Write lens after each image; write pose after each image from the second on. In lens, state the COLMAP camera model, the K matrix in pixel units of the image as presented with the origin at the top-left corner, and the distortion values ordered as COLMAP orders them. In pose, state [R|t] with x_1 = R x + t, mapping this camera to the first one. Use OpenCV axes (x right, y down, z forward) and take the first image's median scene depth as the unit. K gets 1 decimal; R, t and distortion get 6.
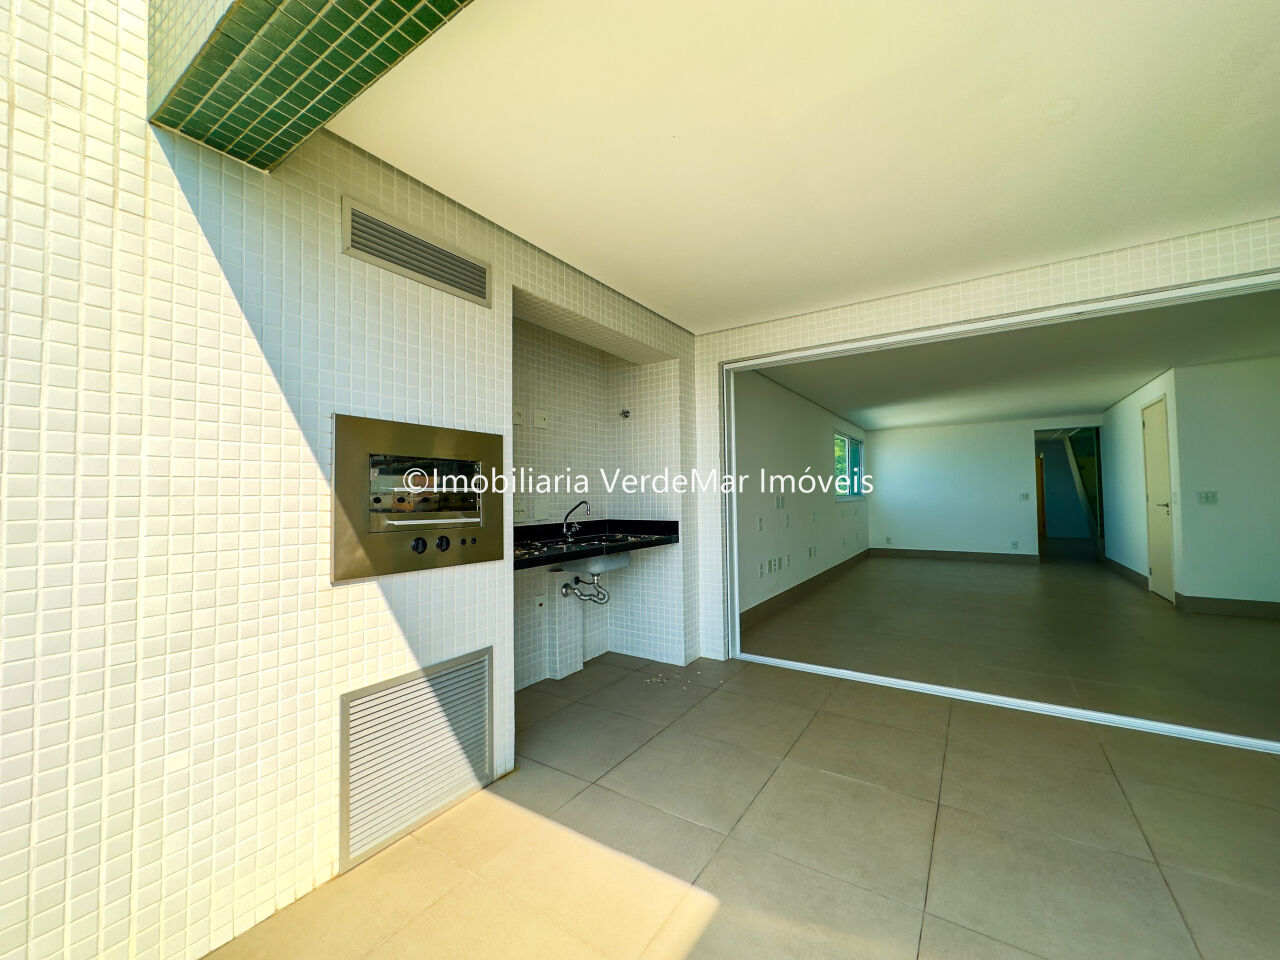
lens RADIAL K [[520.5, 0, 640.0], [0, 520.5, 480.0], [0, 0, 1]] dist [0.001713, 0.000255]
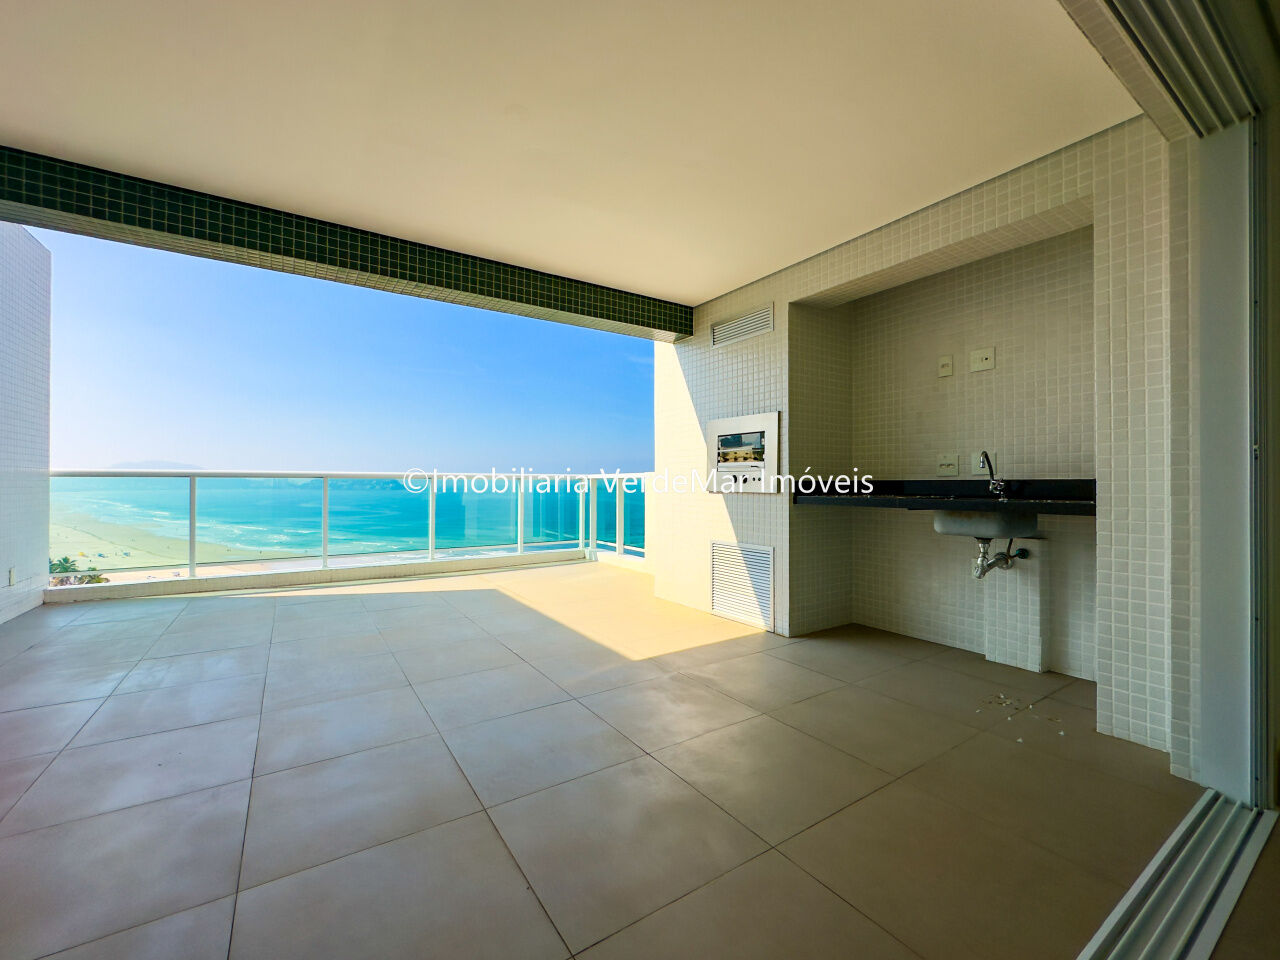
lens RADIAL K [[520.5, 0, 640.0], [0, 520.5, 480.0], [0, 0, 1]] dist [0.001713, 0.000255]
pose [[-0.390128, 0.011131, -0.920693, 0.852148], [0.041693, 0.999115, -0.005587, 0.065613], [0.919816, -0.040566, -0.390247, 0.809968]]
